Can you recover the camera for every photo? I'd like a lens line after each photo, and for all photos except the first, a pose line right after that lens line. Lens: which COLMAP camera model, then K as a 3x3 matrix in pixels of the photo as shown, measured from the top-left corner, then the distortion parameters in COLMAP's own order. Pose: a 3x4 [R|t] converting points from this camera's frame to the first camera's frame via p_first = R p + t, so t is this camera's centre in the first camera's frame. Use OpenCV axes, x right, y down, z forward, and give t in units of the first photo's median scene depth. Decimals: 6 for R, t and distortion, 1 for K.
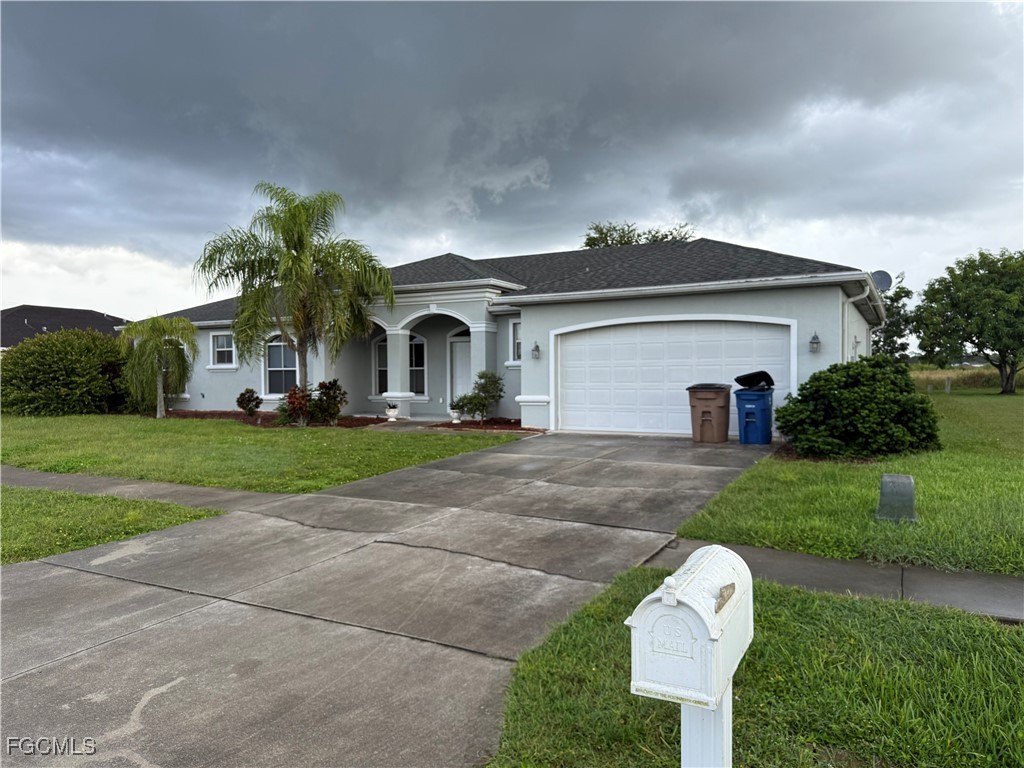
lens RADIAL K [[716.8, 0, 511.6], [0, 716.8, 386.0], [0, 0, 1]] dist [0.006365, -0.001264]
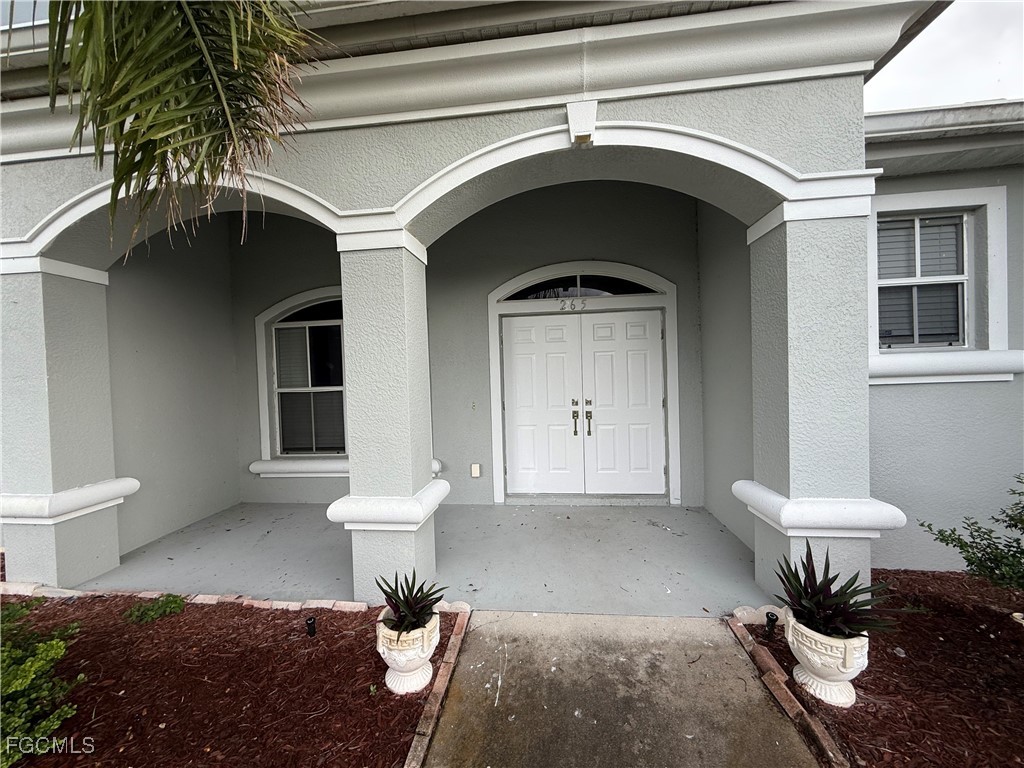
lens RADIAL K [[408.7, 0, 506.3], [0, 408.7, 380.5], [0, 0, 1]] dist [0.002115, 0.000563]
pose [[0.932192, -0.032761, 0.360478, -0.193829], [0.035502, 0.999369, -0.000982, -0.031719], [-0.360218, 0.013714, 0.932767, 0.964209]]
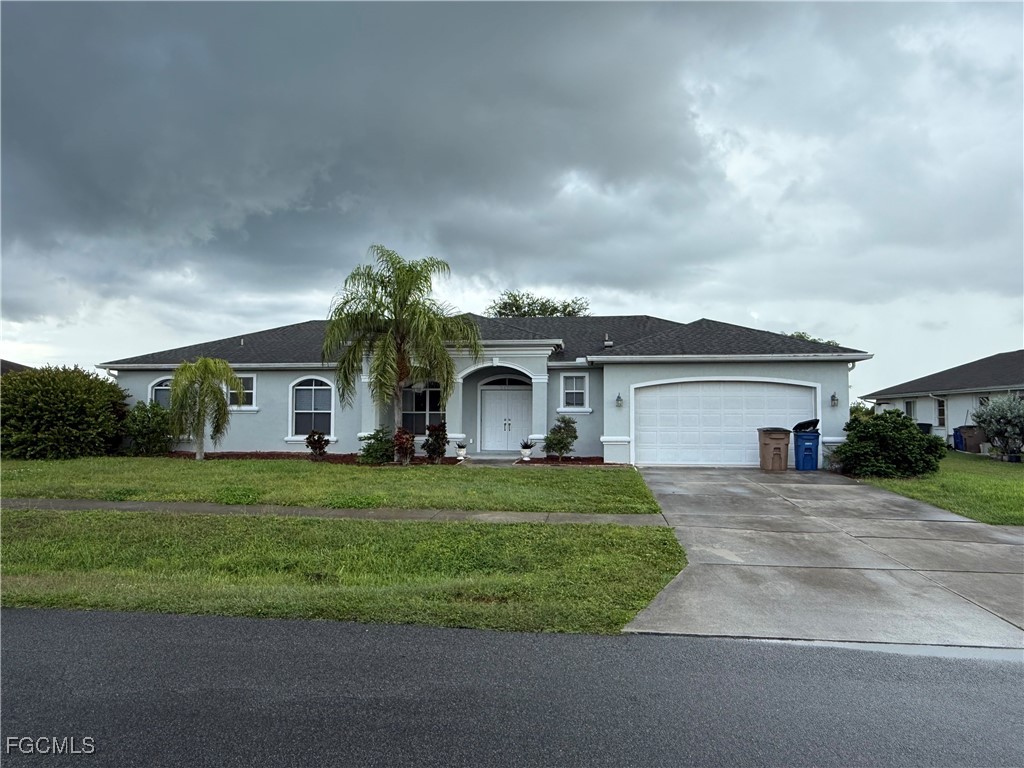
lens RADIAL K [[707.5, 0, 512.5], [0, 707.5, 381.2], [0, 0, 1]] dist [-0.001649, 0.000147]
pose [[0.935838, 0.027287, 0.351371, -0.523314], [-0.003742, 0.997711, -0.067515, 0.000976], [-0.352409, 0.061868, 0.933799, -0.079944]]
